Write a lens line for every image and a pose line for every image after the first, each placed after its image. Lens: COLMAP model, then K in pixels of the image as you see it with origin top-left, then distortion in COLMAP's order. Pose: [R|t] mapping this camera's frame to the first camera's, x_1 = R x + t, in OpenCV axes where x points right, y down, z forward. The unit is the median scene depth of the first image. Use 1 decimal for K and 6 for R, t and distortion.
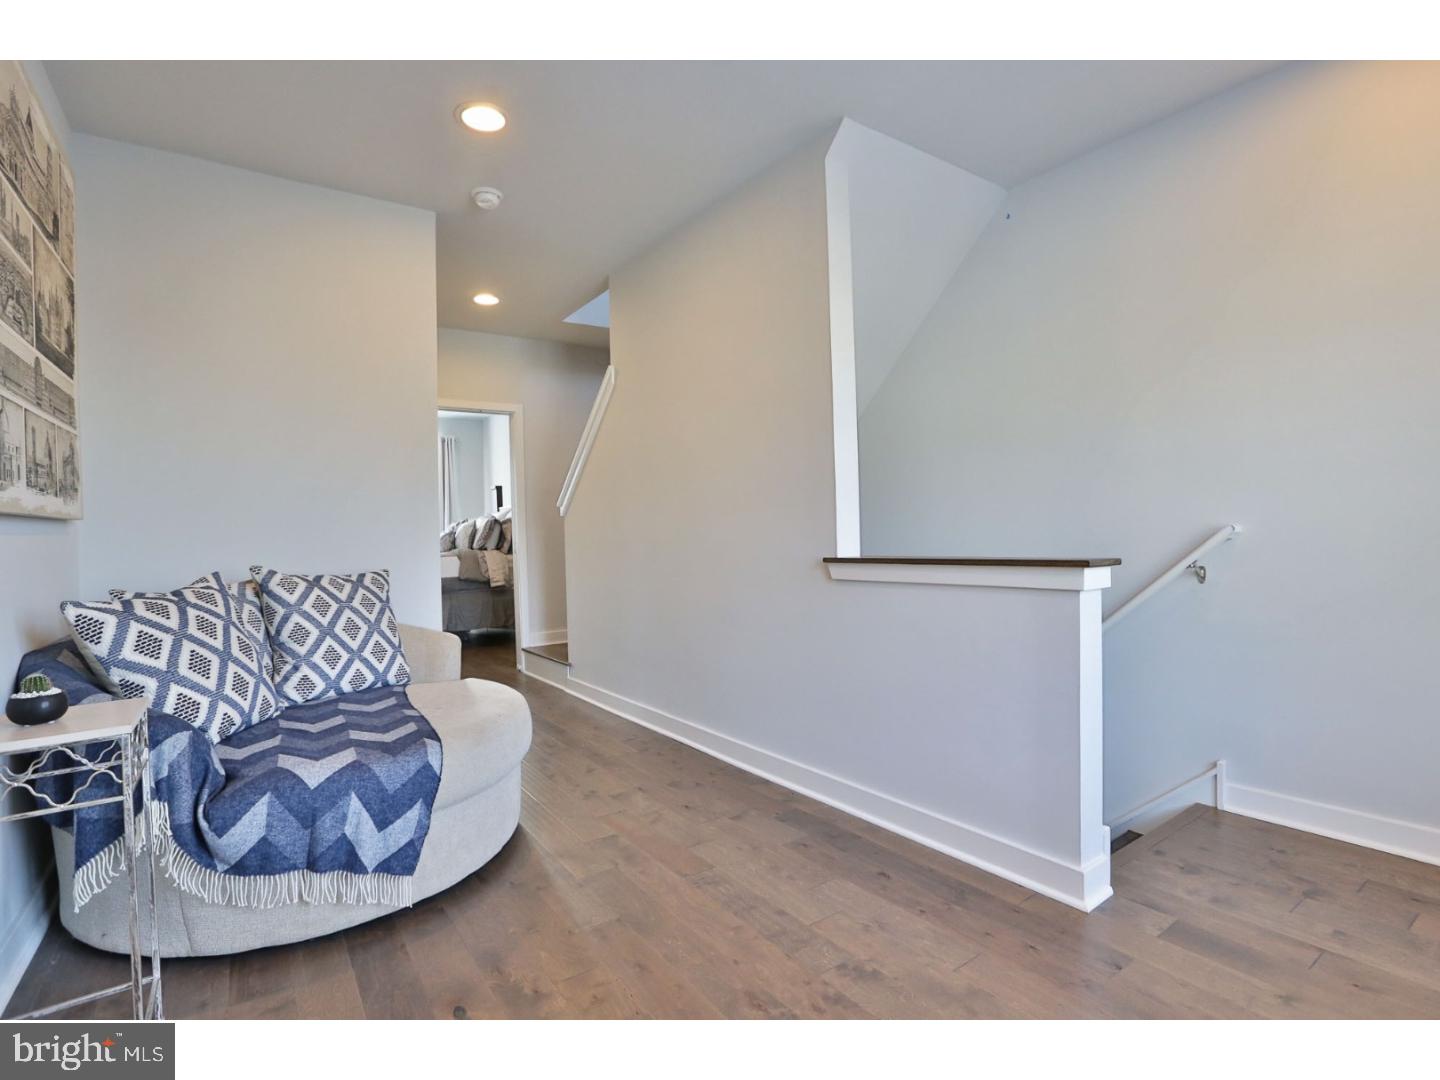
lens RADIAL K [[693.5, 0, 720.0], [0, 693.5, 540.0], [0, 0, 1]] dist [-0.055576, 0.020320]
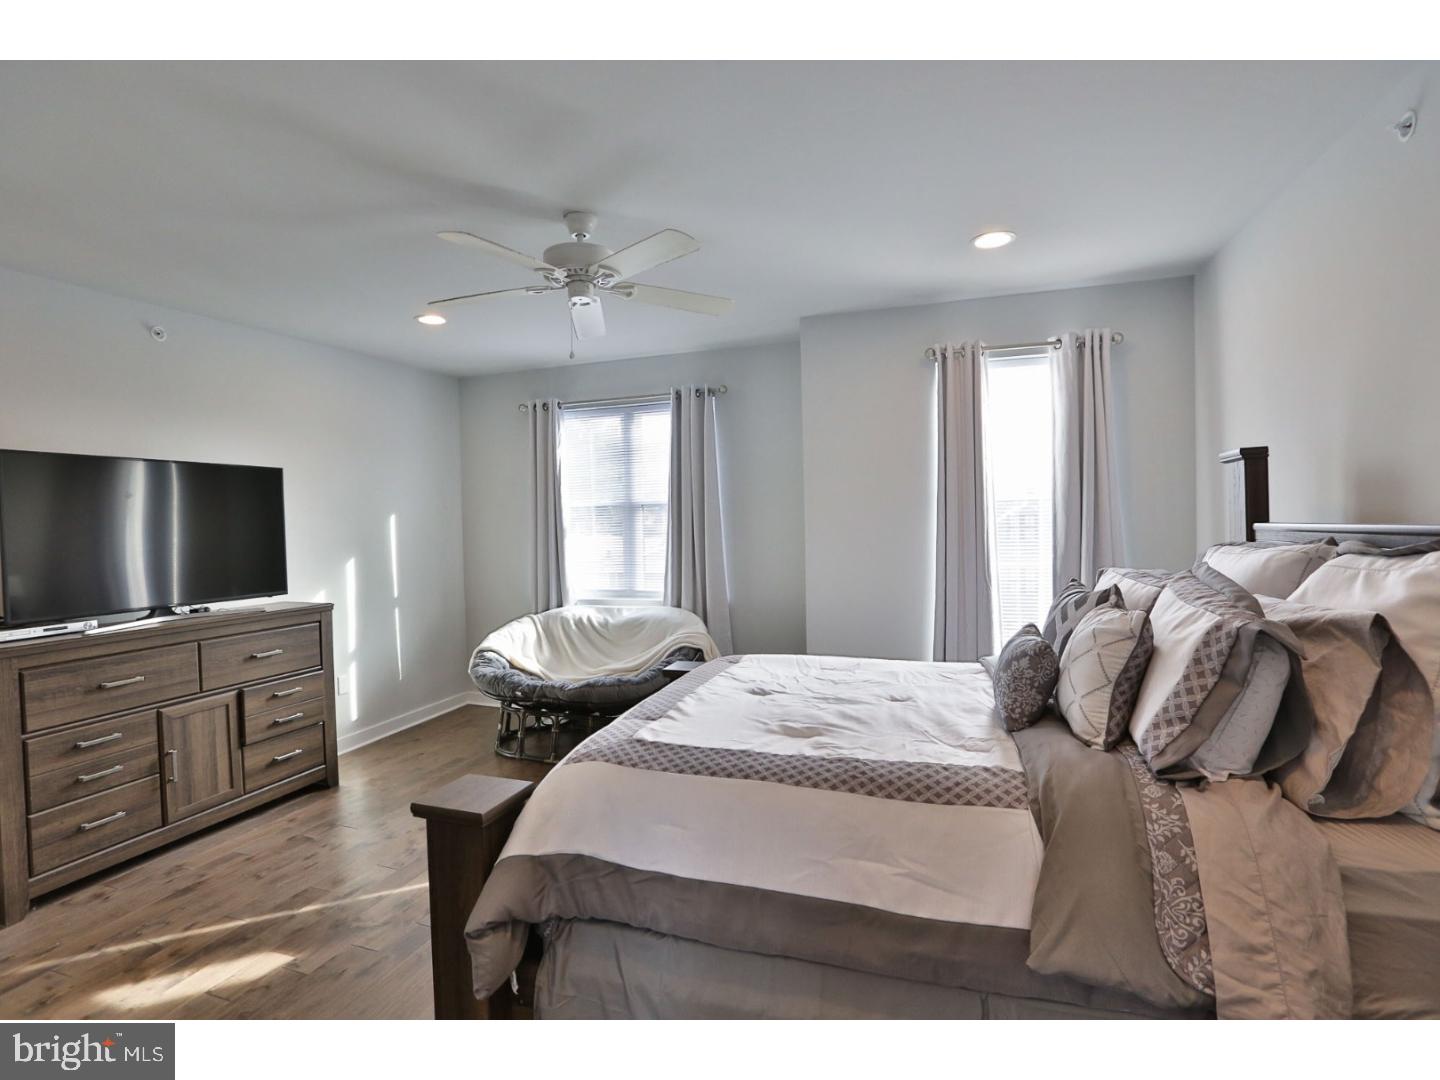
lens RADIAL K [[693.5, 0, 720.0], [0, 693.5, 540.0], [0, 0, 1]] dist [-0.055576, 0.020320]
pose [[0.592352, 0.033770, -0.804971, -0.261327], [0.001179, 0.999084, 0.042780, -0.060957], [0.805678, -0.026290, 0.591770, 0.759161]]
